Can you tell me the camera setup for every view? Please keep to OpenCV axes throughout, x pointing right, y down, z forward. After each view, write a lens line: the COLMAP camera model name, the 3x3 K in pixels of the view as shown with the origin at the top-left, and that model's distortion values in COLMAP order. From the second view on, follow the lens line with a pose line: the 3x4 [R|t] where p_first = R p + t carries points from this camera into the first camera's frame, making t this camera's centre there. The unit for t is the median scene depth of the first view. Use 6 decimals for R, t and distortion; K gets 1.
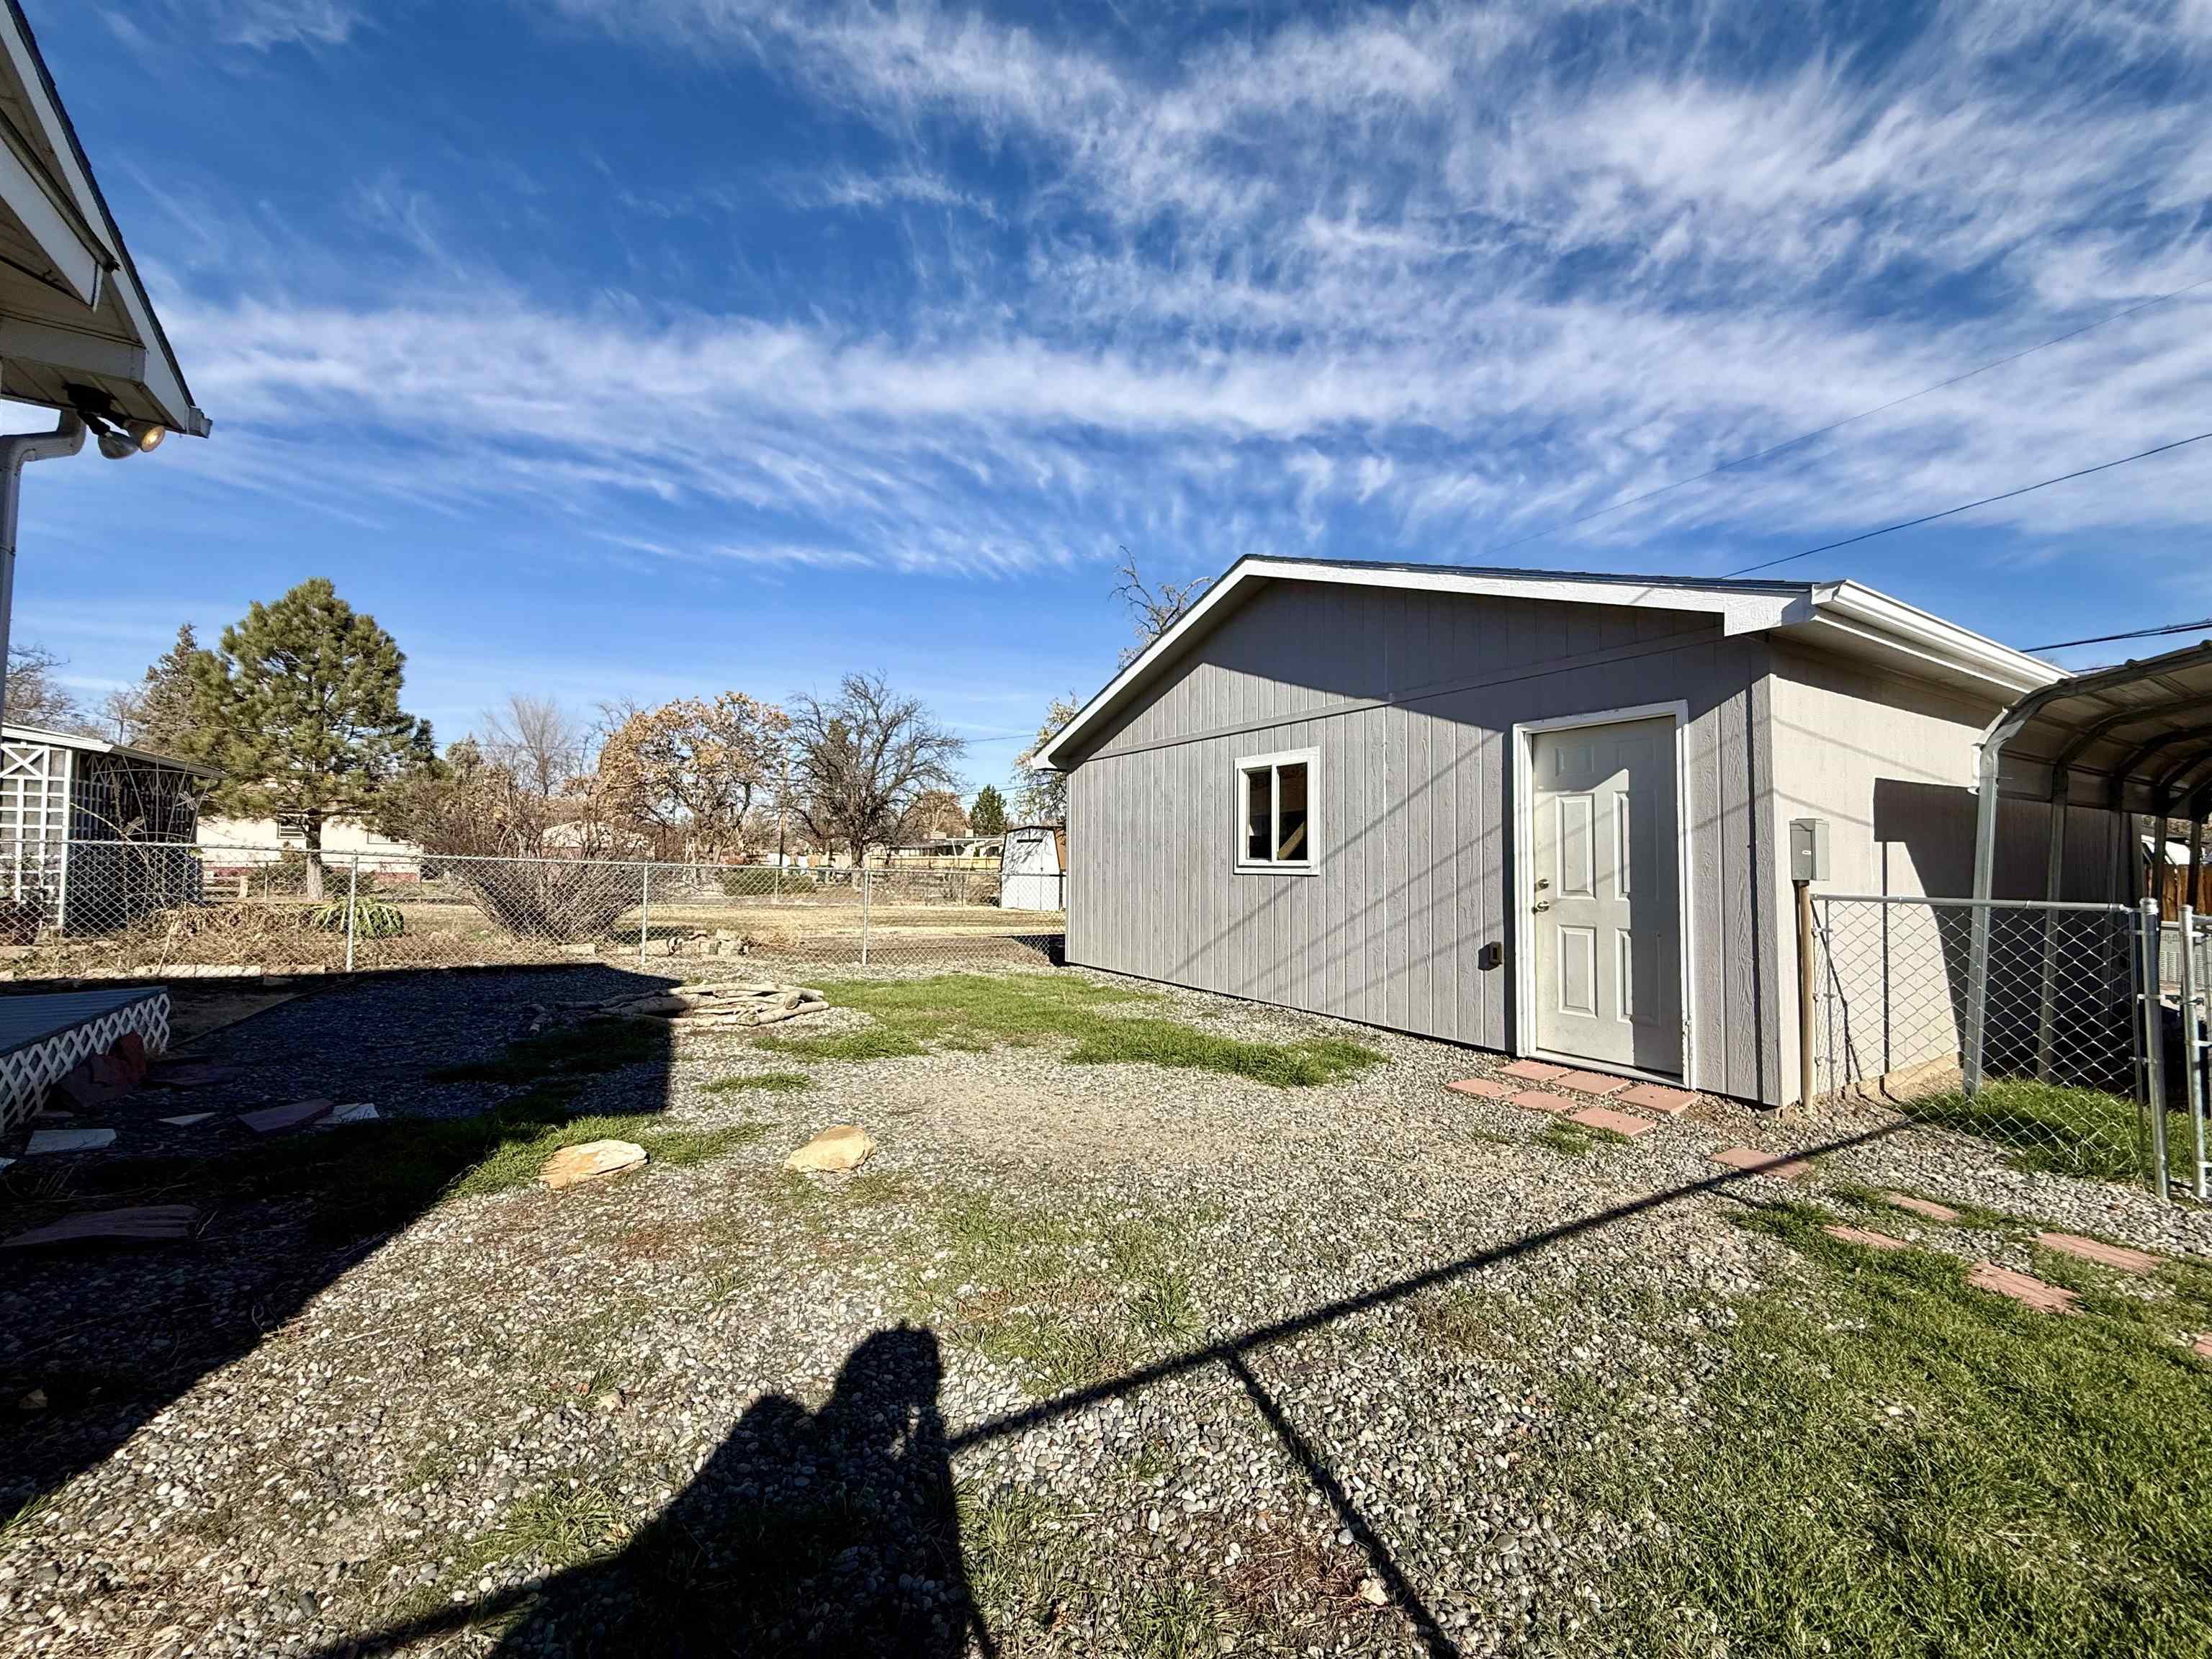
lens RADIAL K [[880.1, 0, 1094.1], [0, 880.1, 842.0], [0, 0, 1]] dist [0.003177, -0.001210]
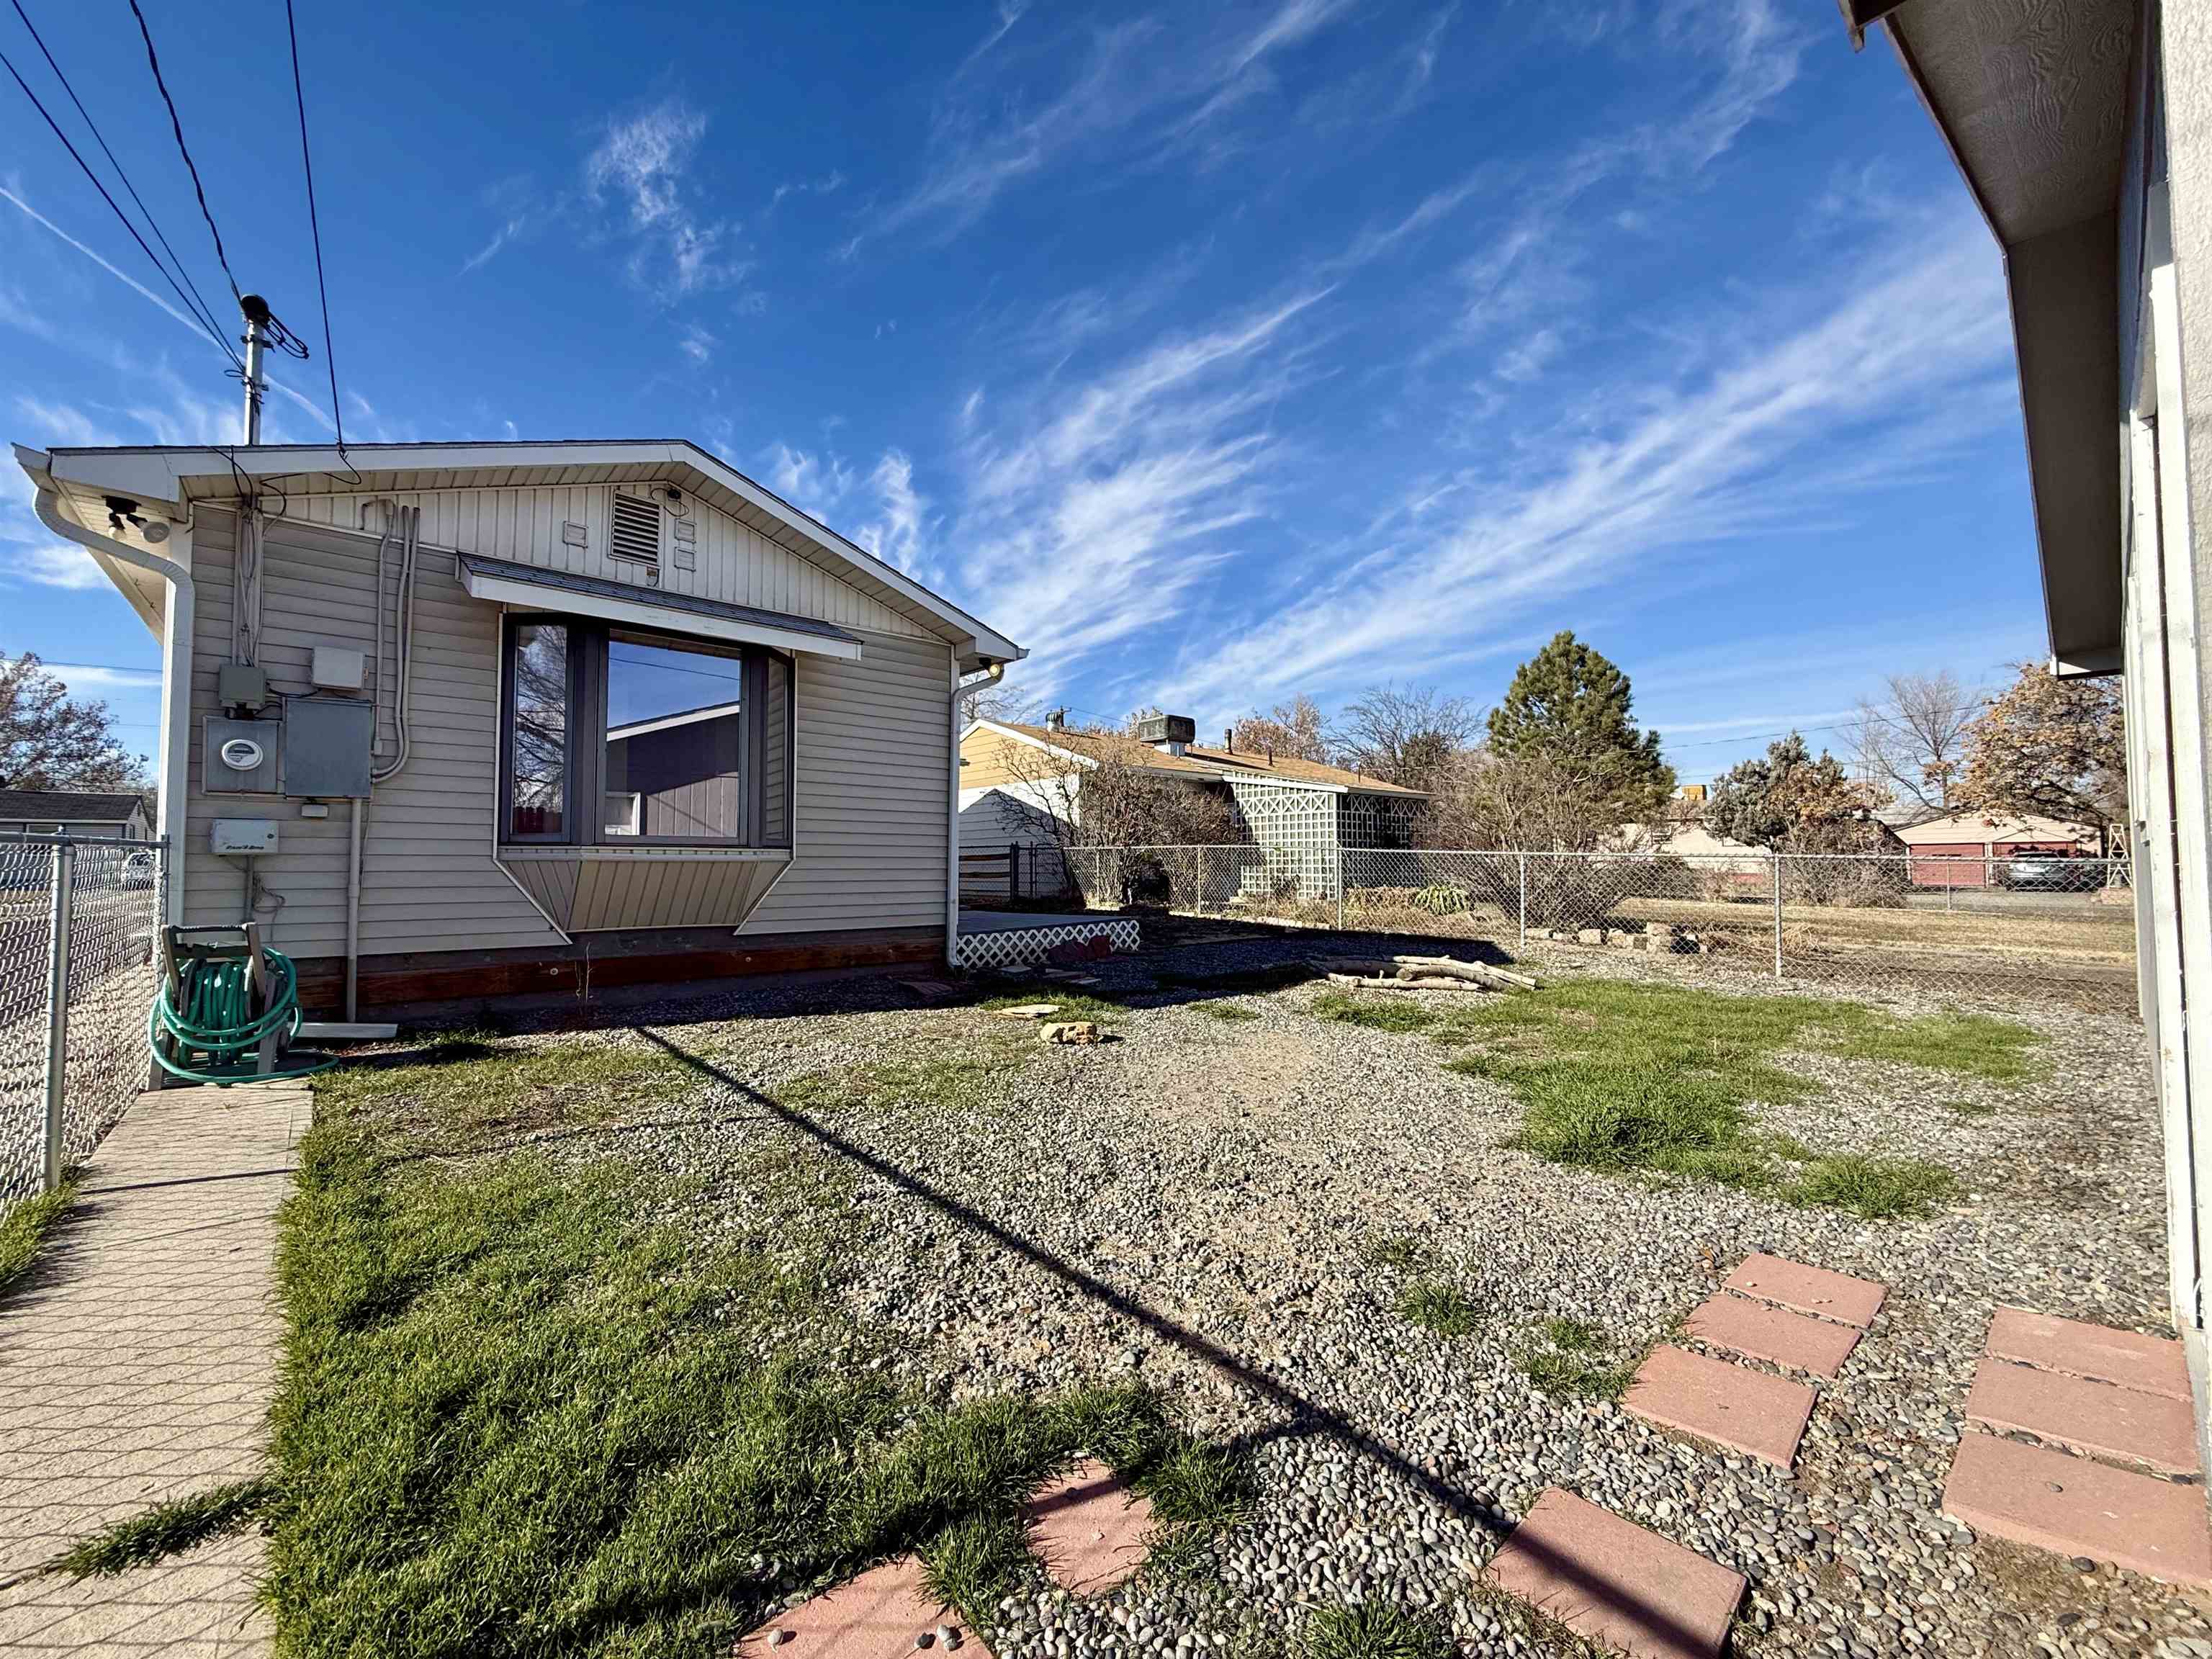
lens RADIAL K [[880.1, 0, 1091.5], [0, 880.1, 827.9], [0, 0, 1]] dist [0.003177, -0.001210]
pose [[0.166840, -0.048270, -0.984802, 1.427067], [0.025384, 0.998680, -0.044650, 0.085650], [0.985657, -0.017548, 0.167845, 0.956065]]
